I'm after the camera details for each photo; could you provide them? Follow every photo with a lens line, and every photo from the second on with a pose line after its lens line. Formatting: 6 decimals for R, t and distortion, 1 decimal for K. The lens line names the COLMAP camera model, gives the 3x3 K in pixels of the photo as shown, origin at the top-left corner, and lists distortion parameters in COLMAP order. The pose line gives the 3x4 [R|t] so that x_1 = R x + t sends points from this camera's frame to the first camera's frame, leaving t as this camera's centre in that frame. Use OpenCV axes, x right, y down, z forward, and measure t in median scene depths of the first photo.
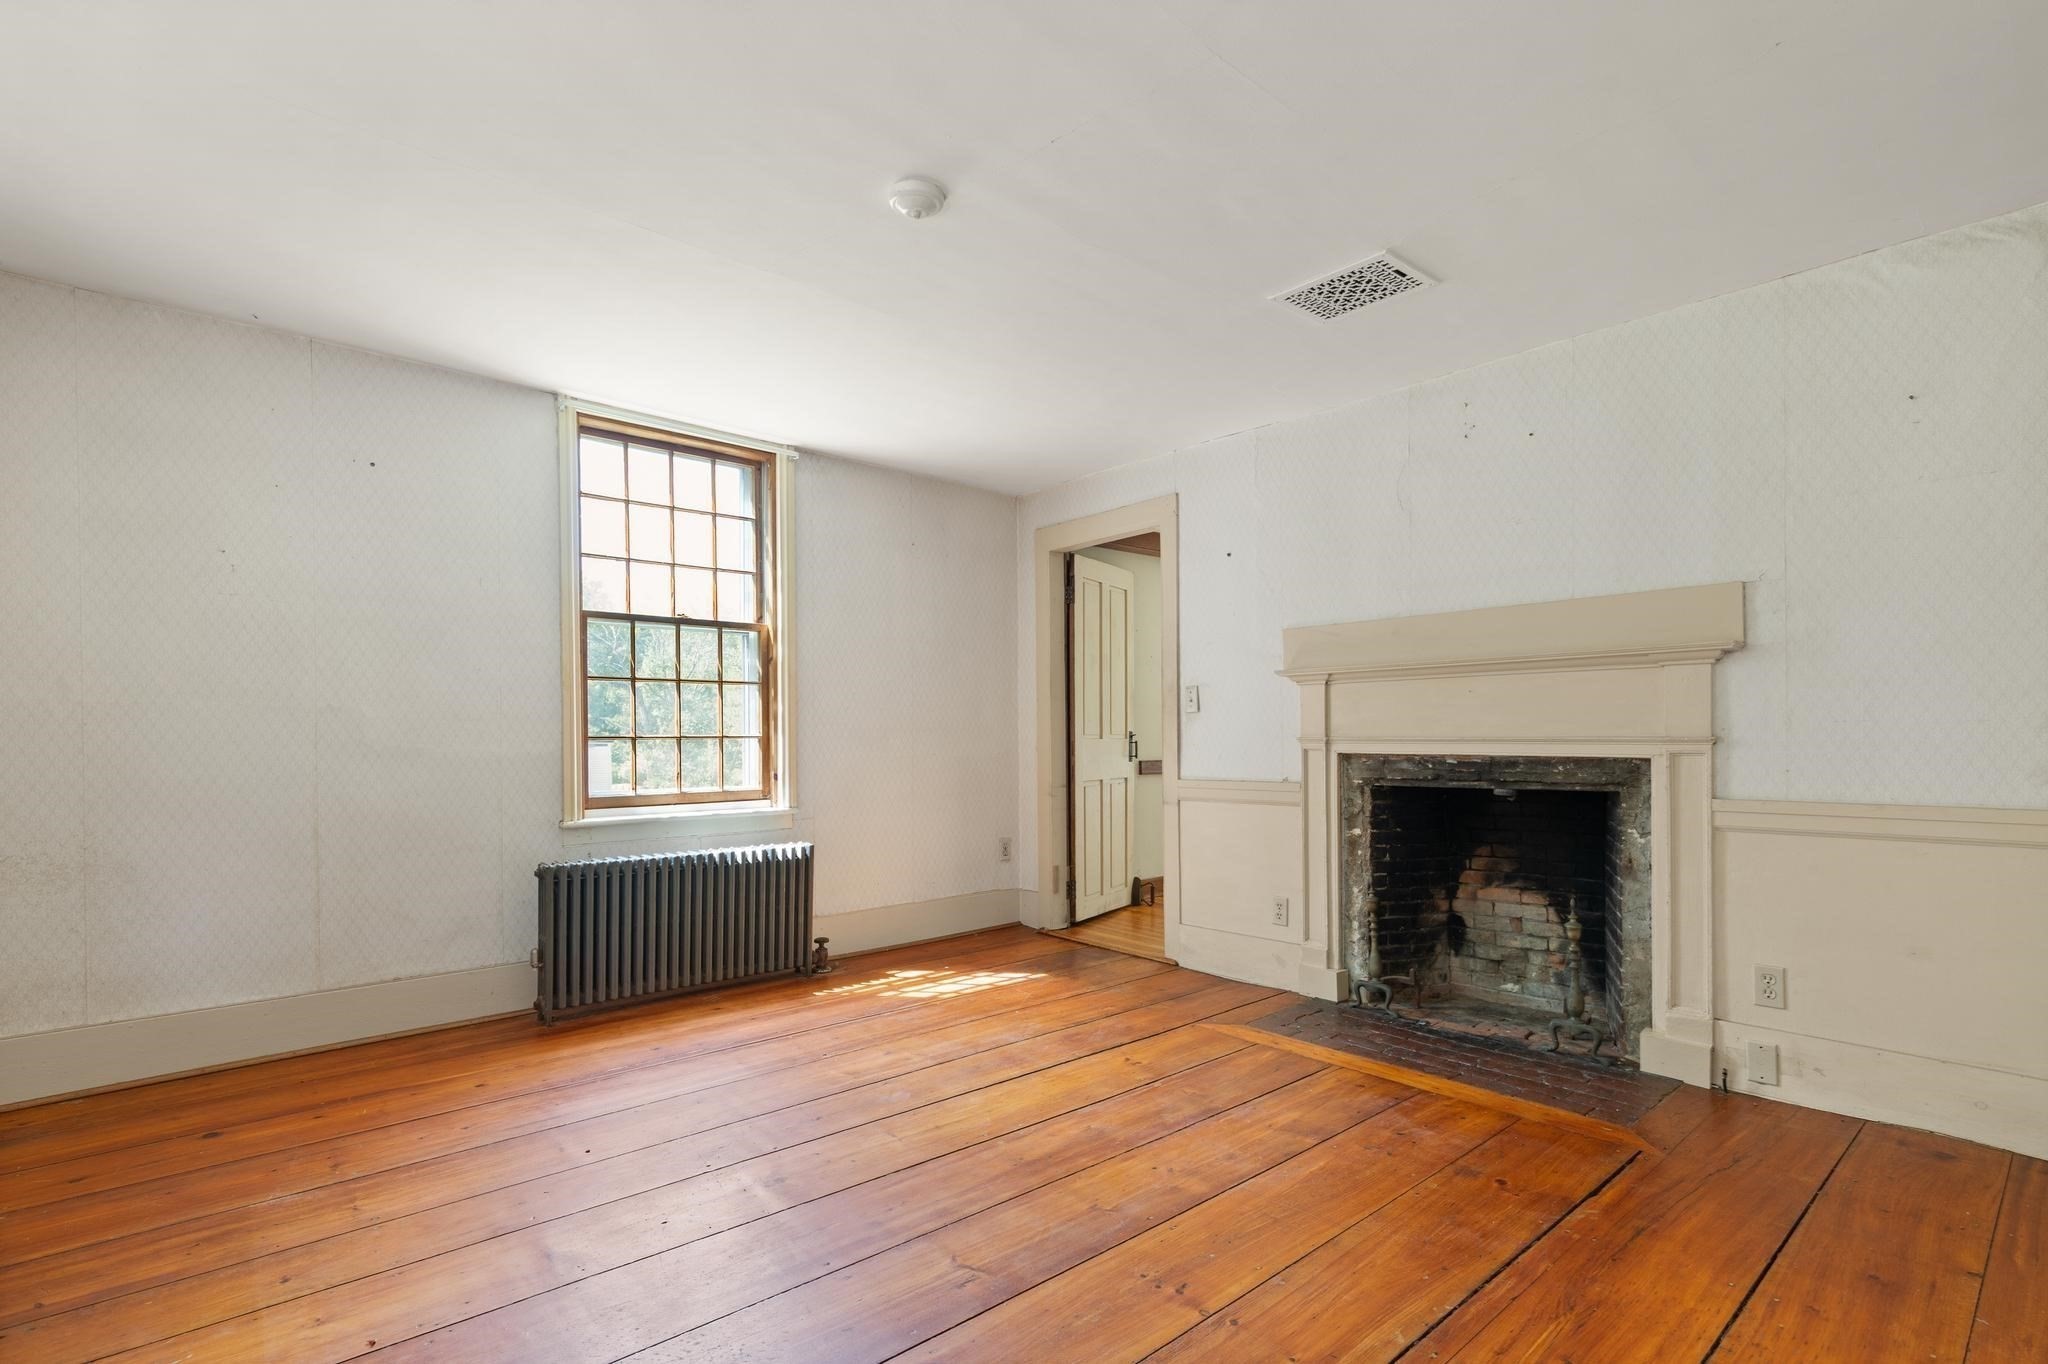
lens RADIAL K [[958.2, 0, 1014.9], [0, 958.2, 694.6], [0, 0, 1]] dist [-0.000343, -0.000051]
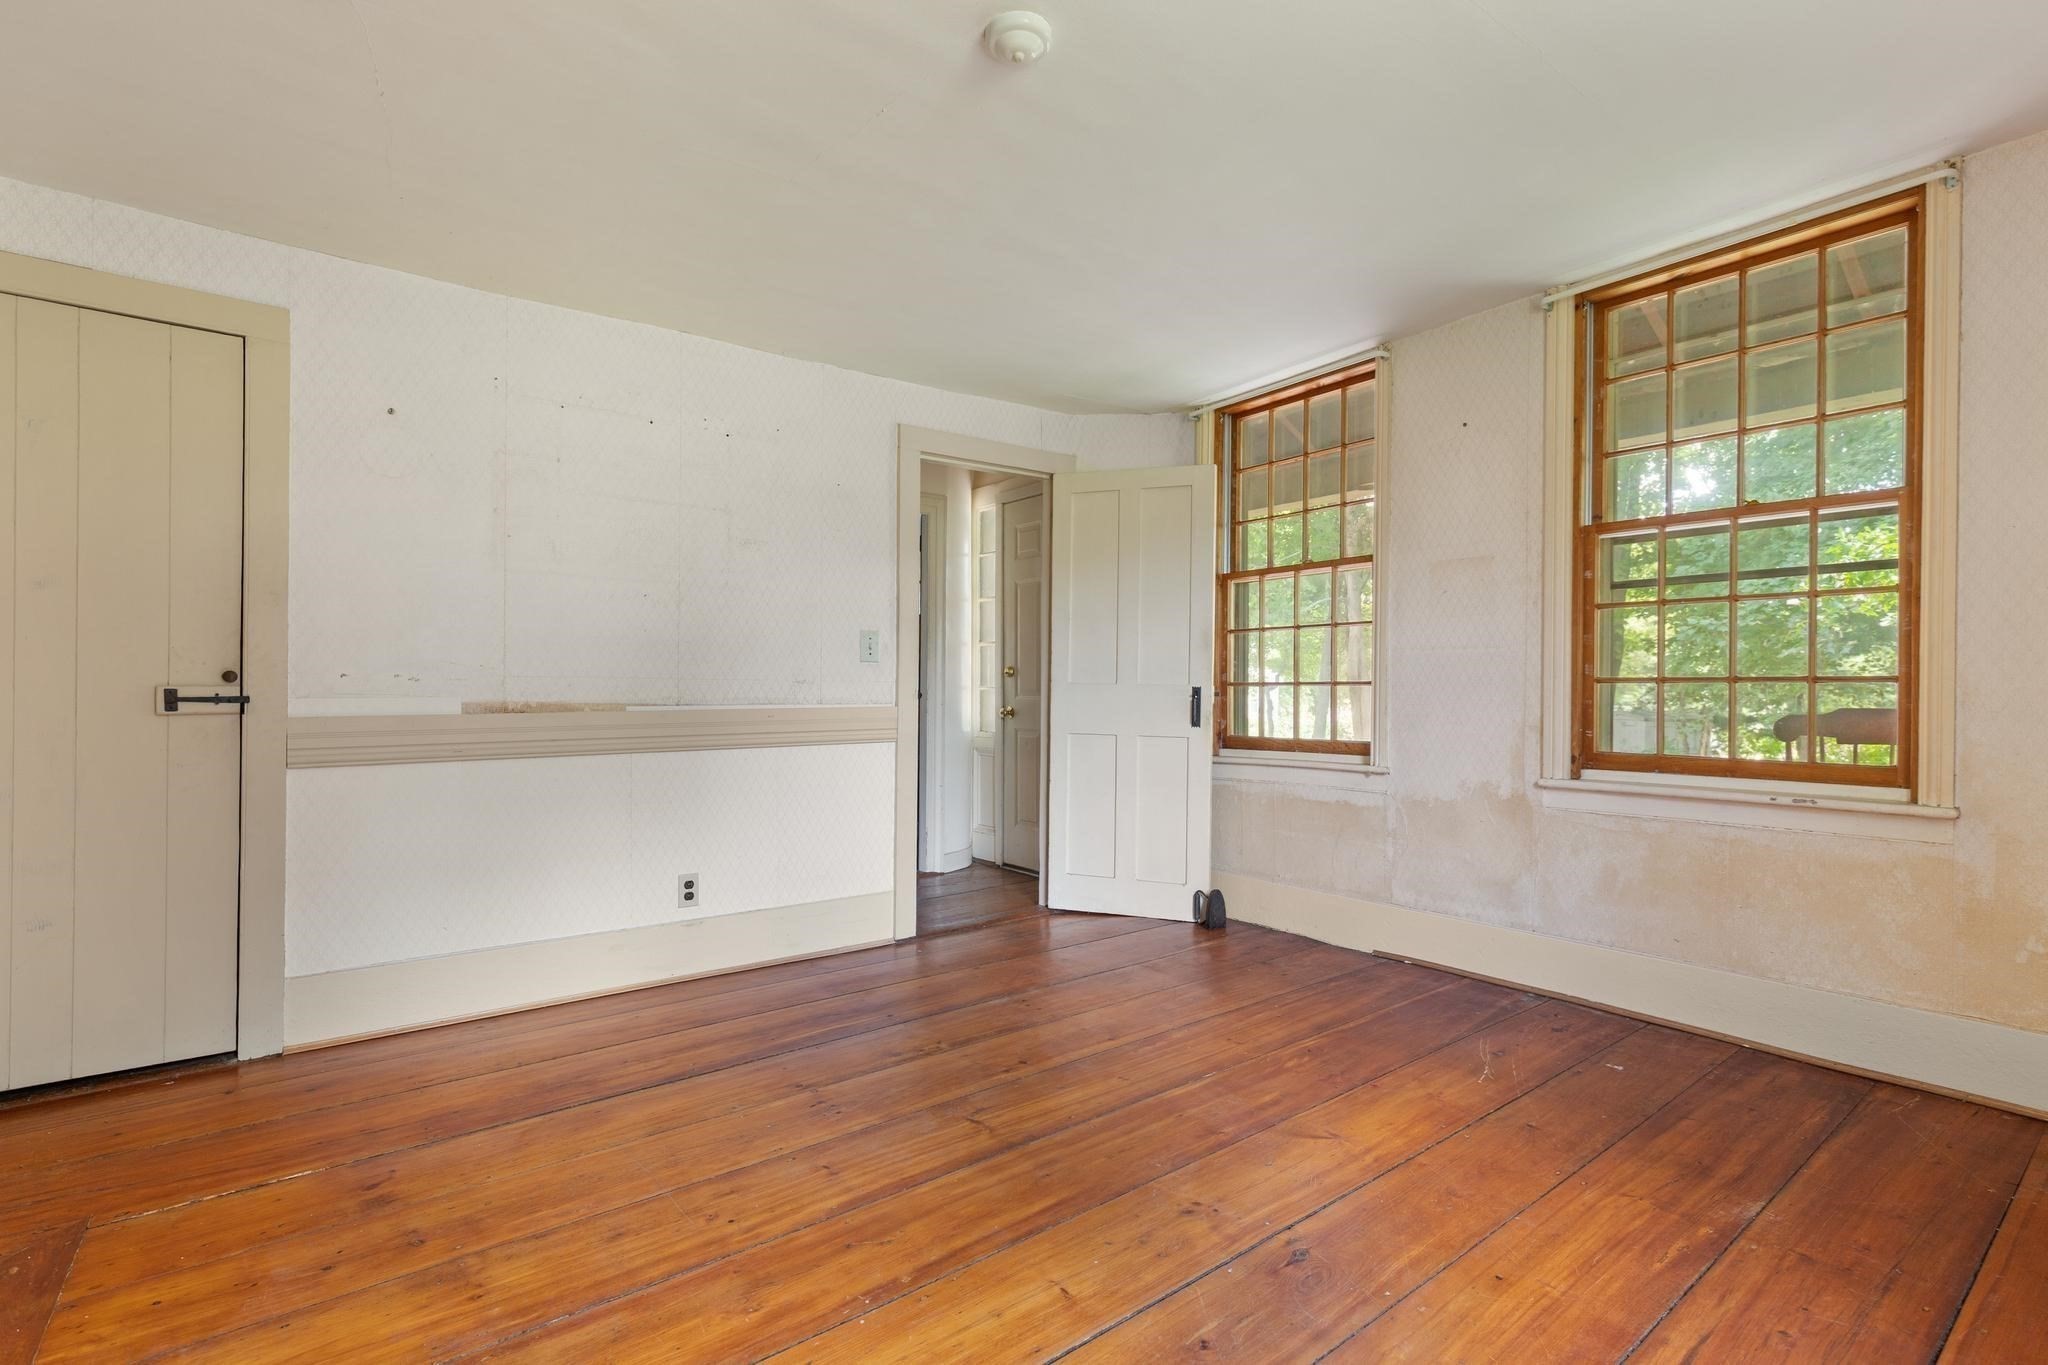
lens RADIAL K [[958.2, 0, 1014.9], [0, 958.2, 695.1], [0, 0, 1]] dist [-0.000343, -0.000051]
pose [[-0.996463, 0.007199, 0.083725, -0.174799], [0.005111, 0.999671, -0.025132, 0.076379], [-0.083878, -0.024616, -0.996172, 1.900066]]
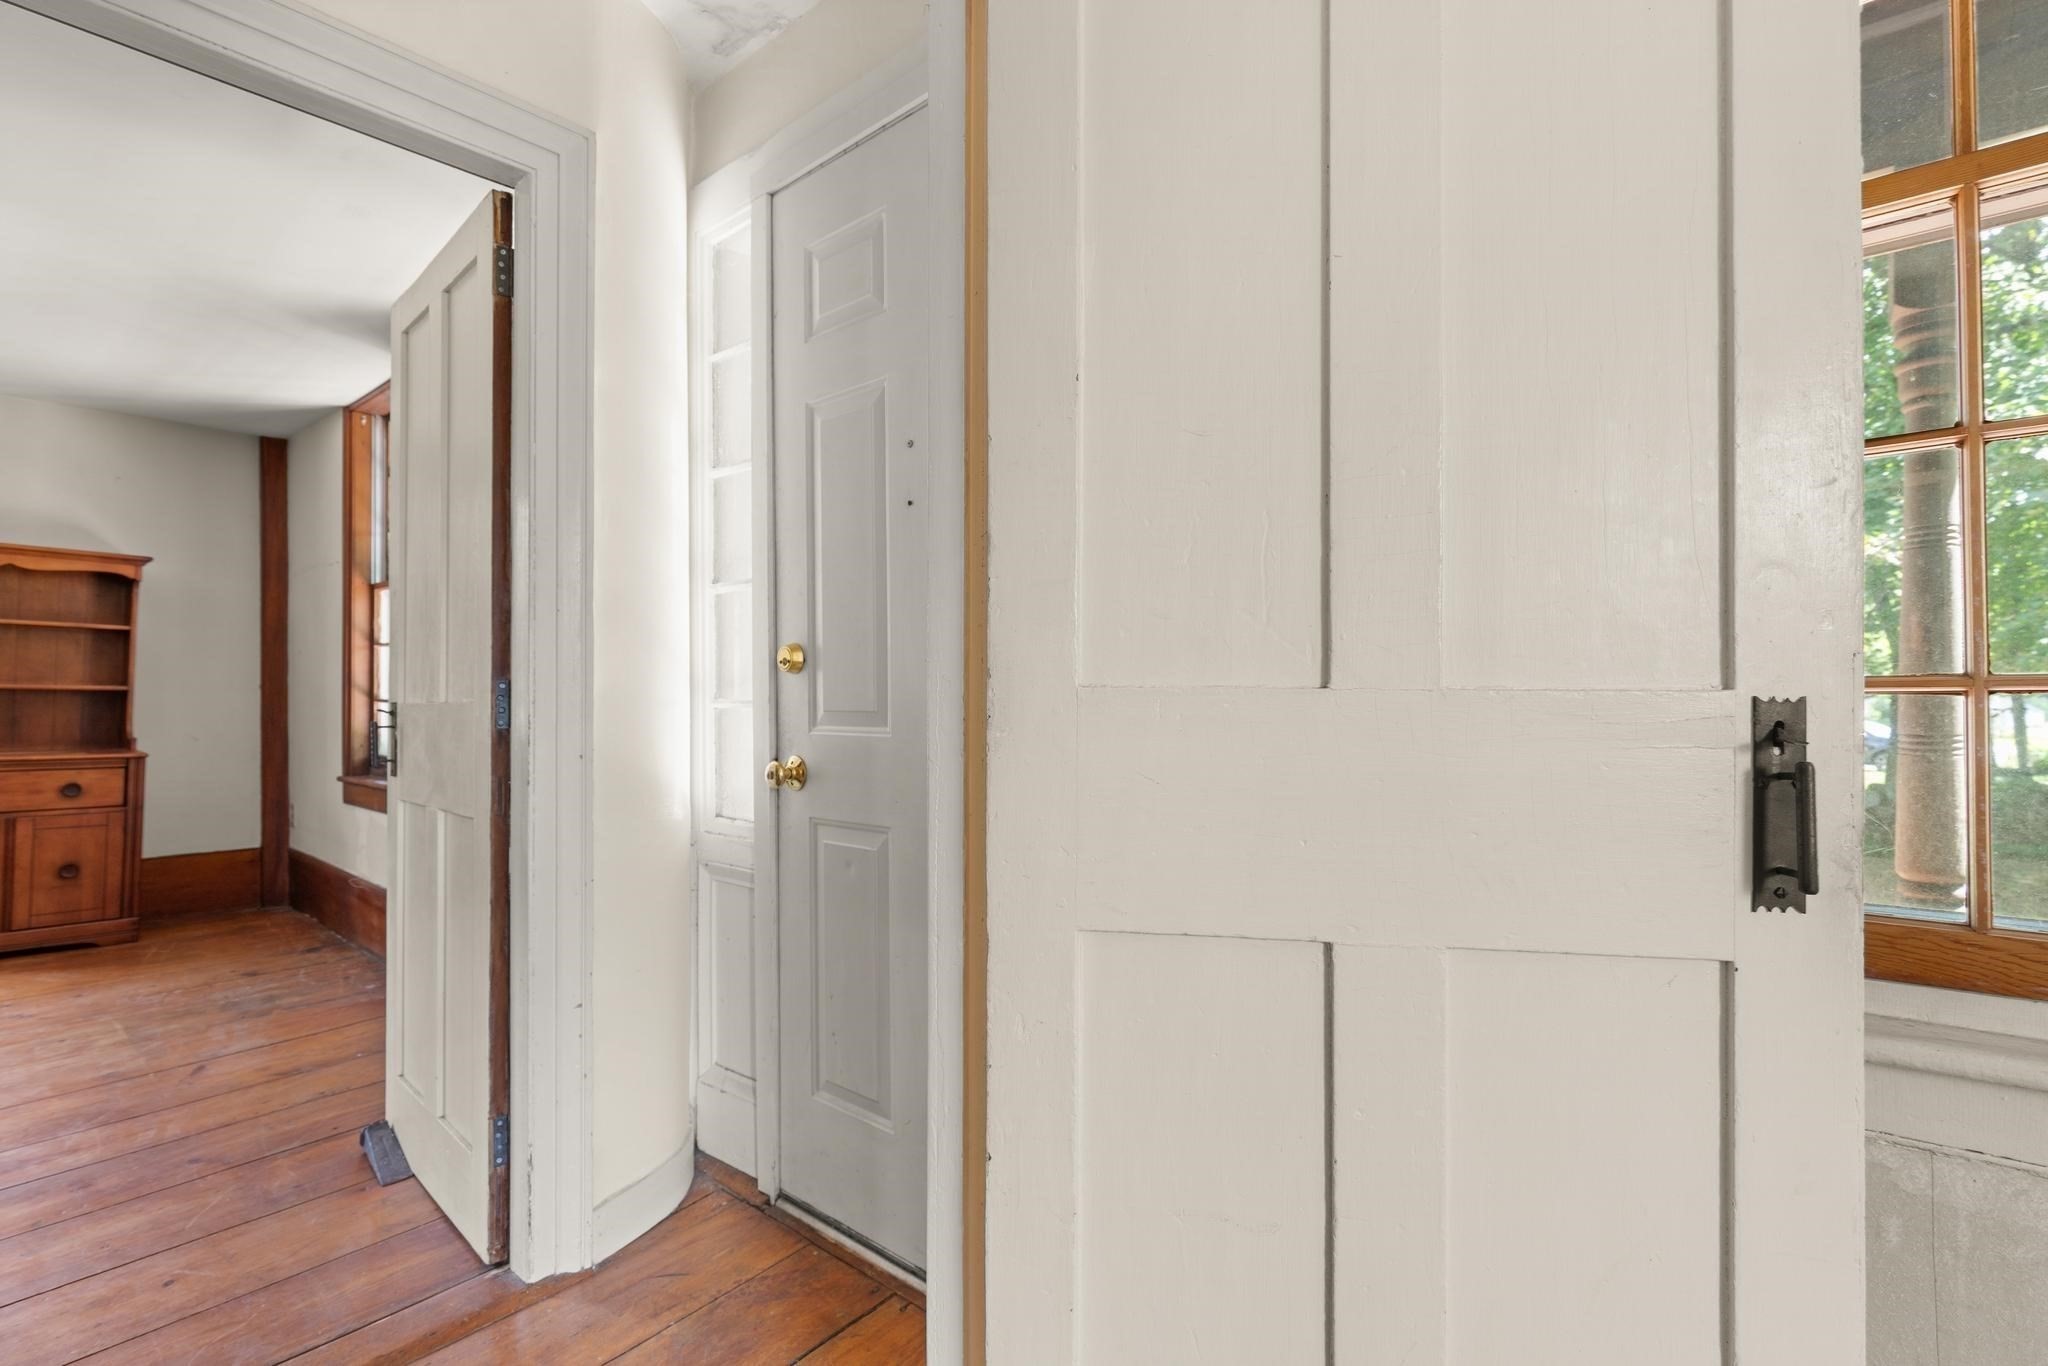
lens RADIAL K [[958.2, 0, 1014.9], [0, 958.2, 695.6], [0, 0, 1]] dist [-0.000343, -0.000051]
pose [[-0.990448, 0.015352, -0.137028, -0.116826], [0.019317, 0.999431, -0.027652, 0.051119], [0.136526, -0.030035, -0.990181, 1.251385]]
